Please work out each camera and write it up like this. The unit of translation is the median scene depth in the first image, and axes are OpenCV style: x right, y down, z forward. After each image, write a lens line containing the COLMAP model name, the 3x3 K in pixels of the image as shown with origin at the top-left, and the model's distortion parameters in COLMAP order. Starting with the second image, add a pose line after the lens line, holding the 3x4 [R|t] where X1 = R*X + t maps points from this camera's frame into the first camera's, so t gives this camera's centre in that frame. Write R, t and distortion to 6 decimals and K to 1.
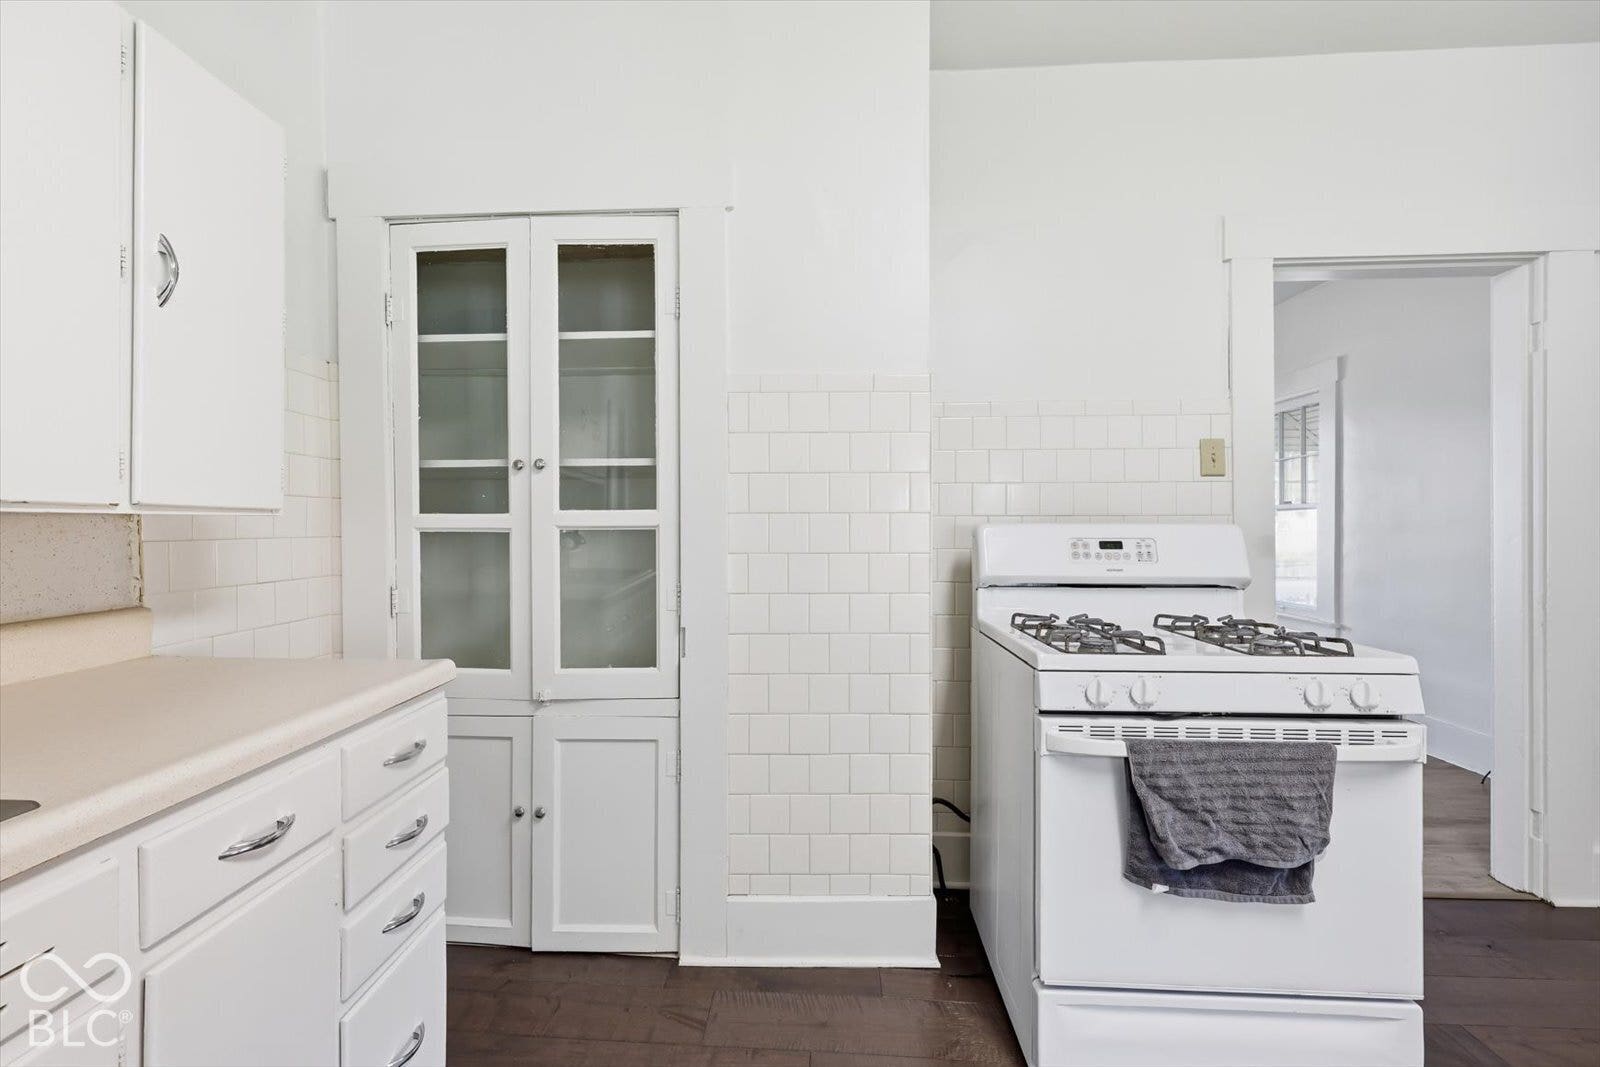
lens RADIAL K [[660.5, 0, 794.2], [0, 660.5, 529.1], [0, 0, 1]] dist [0.000623, -0.000043]
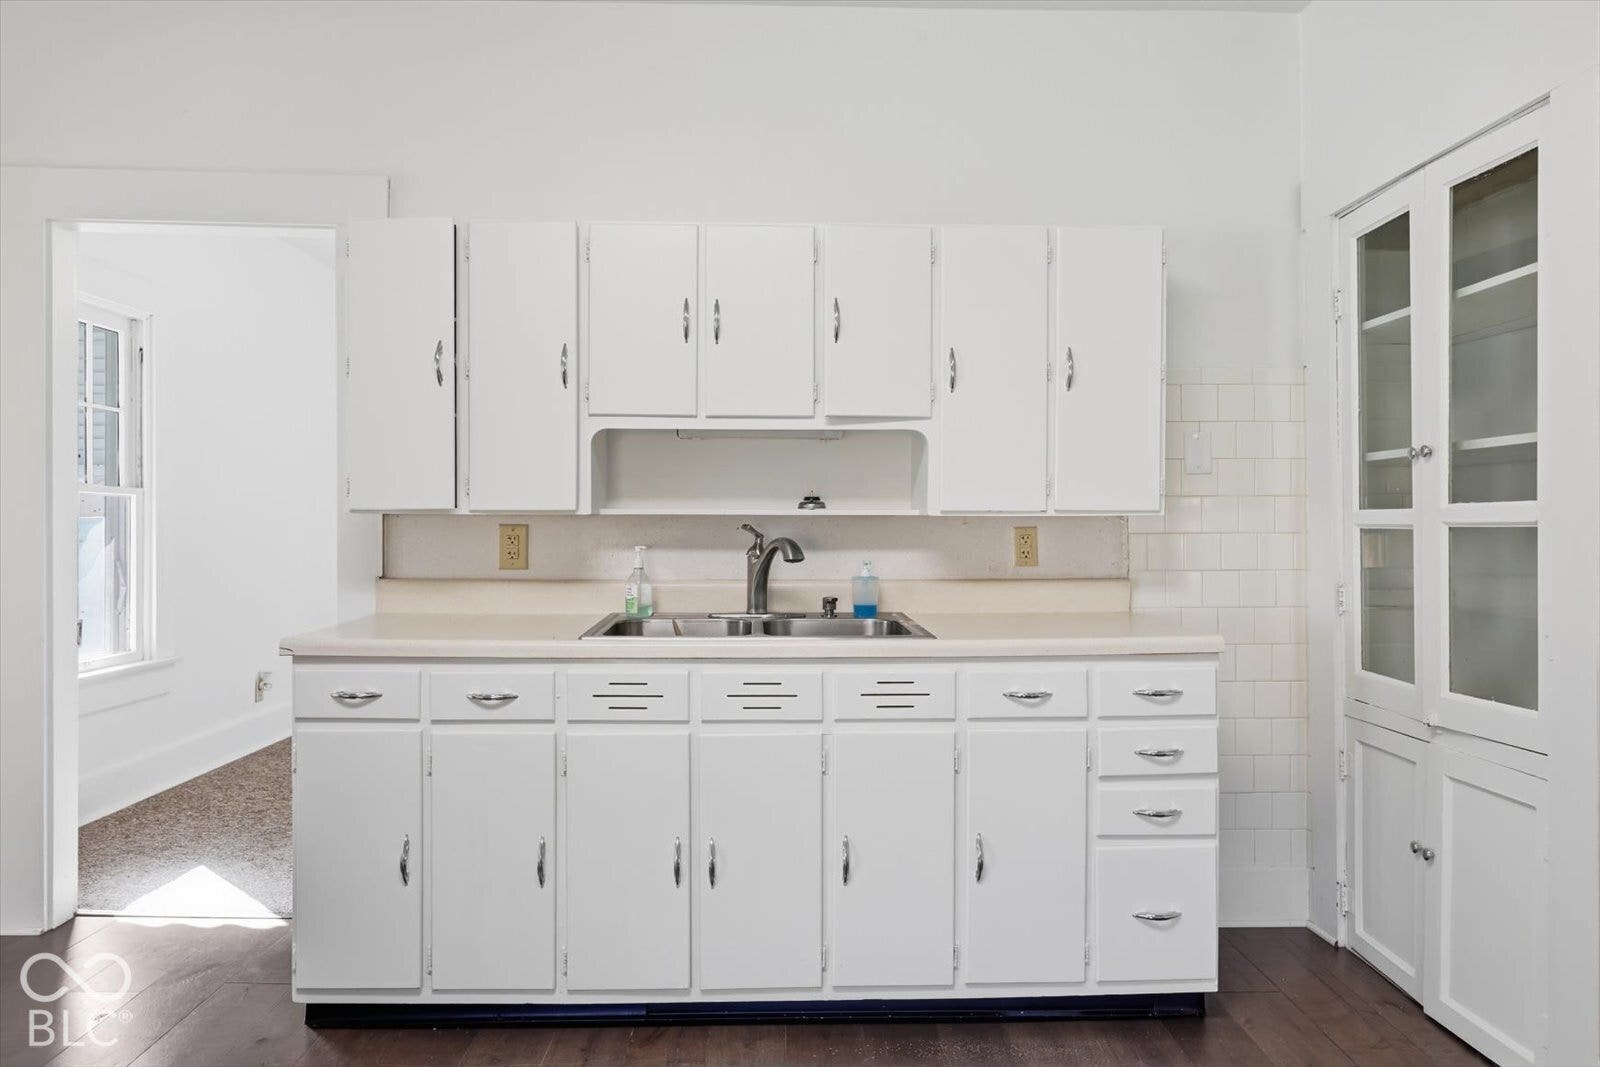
lens RADIAL K [[1050.4, 0, 769.2], [0, 1050.4, 524.9], [0, 0, 1]] dist [-0.001990, -0.001376]
pose [[0.049476, 0.002596, -0.998772, 0.939944], [-0.002482, 0.999994, 0.002476, -0.002700], [0.998772, 0.002356, 0.049482, 0.070908]]
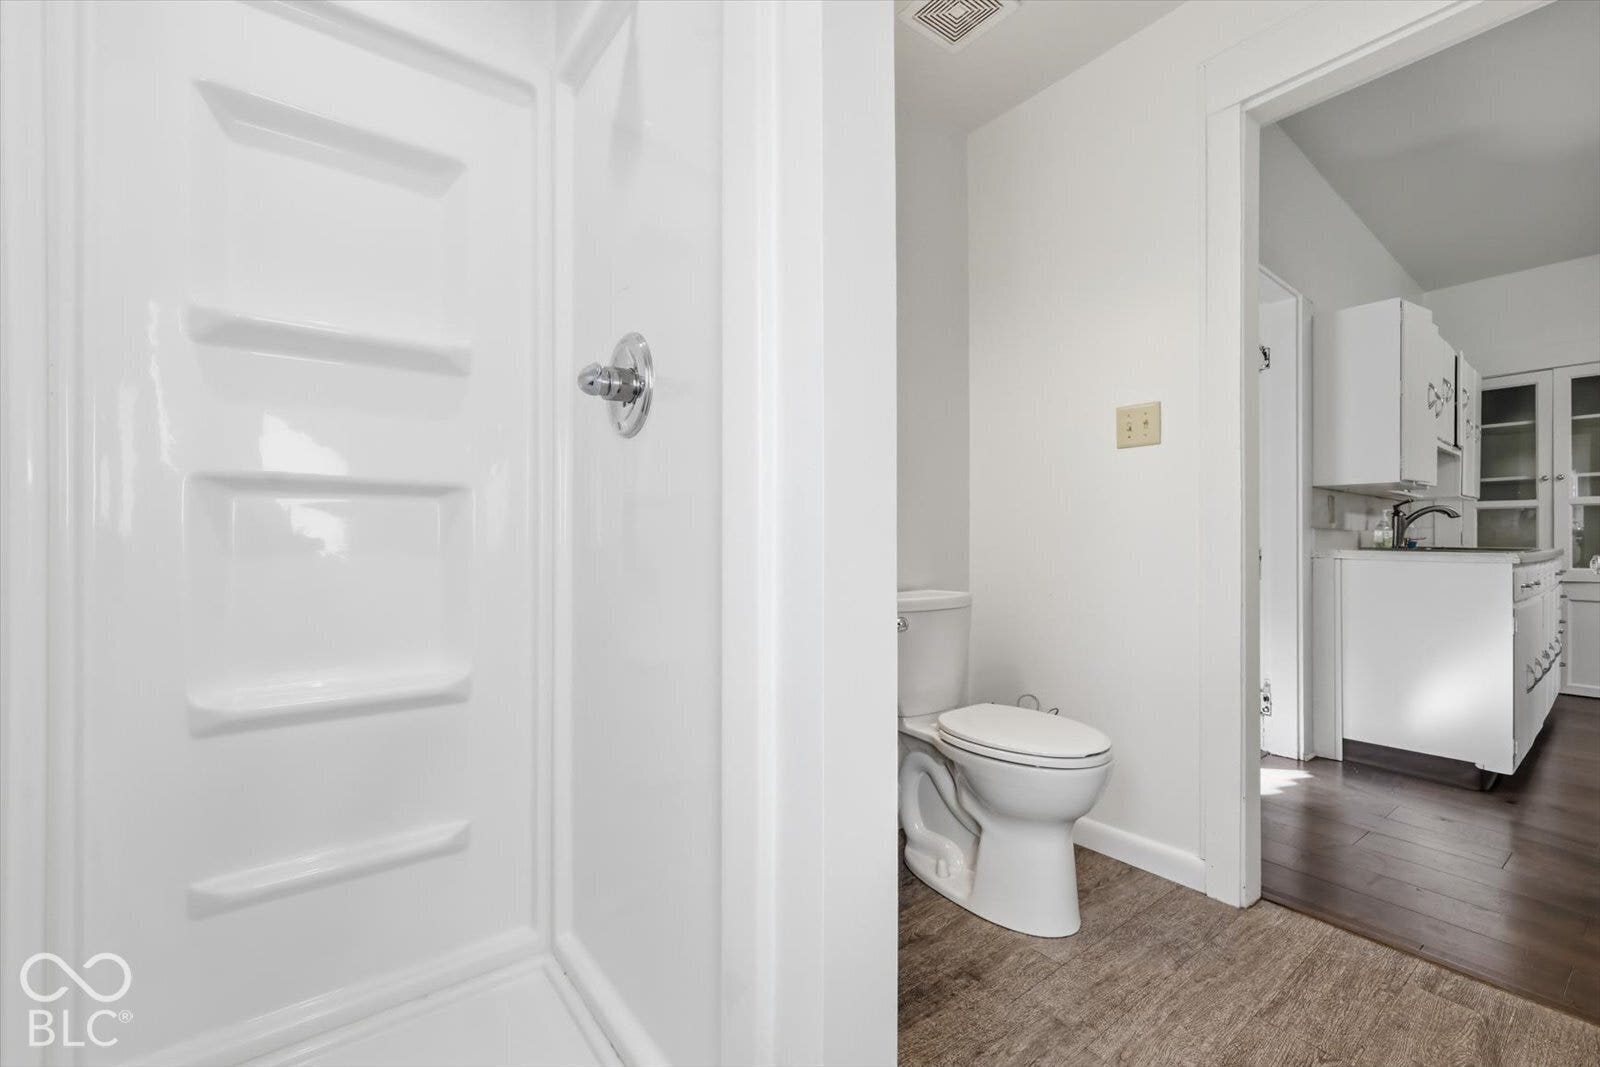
lens RADIAL K [[656.0, 0, 788.2], [0, 656.0, 534.1], [0, 0, 1]] dist [0.000114, 0.000109]
pose [[0.629591, 0.002484, -0.776923, -0.300041], [-0.006424, 0.999977, -0.002008, 0.117742], [0.776900, 0.006255, 0.629593, -2.454129]]
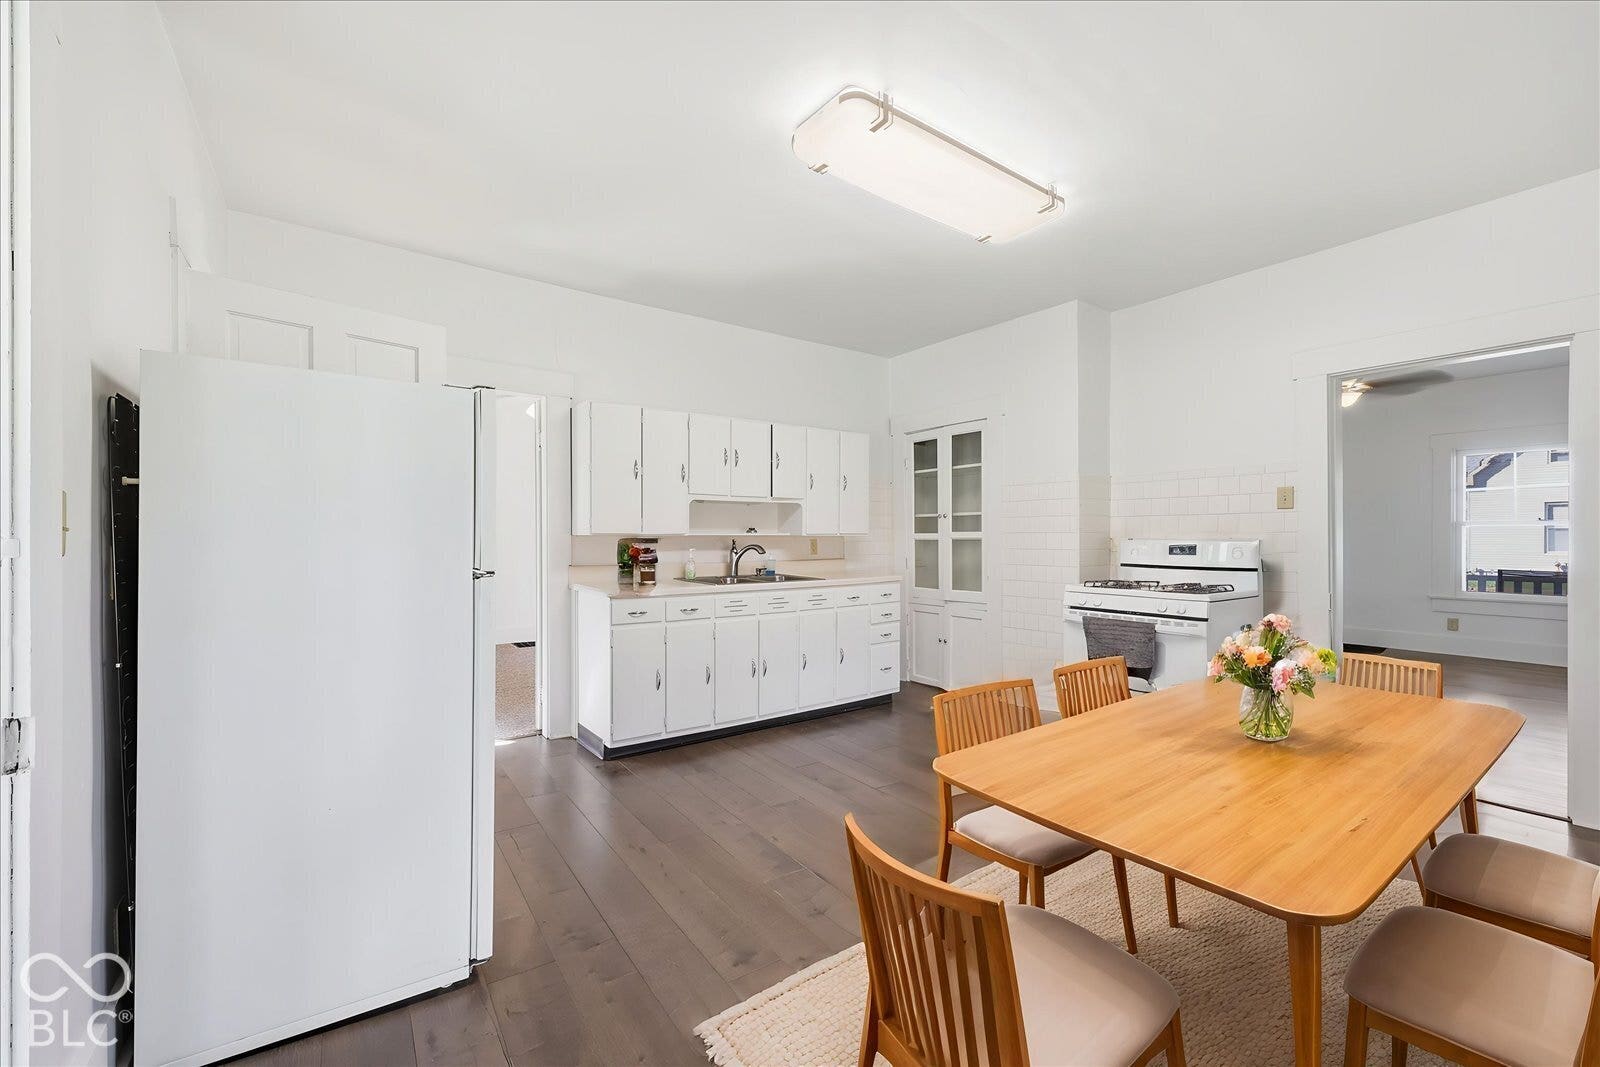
lens RADIAL K [[656.0, 0, 788.2], [0, 656.0, 534.1], [0, 0, 1]] dist [0.000114, 0.000109]
pose [[0.607064, -0.001629, -0.794652, 1.404053], [-0.000776, 0.999996, -0.002643, -0.011737], [0.794653, 0.002221, 0.607060, -1.199245]]
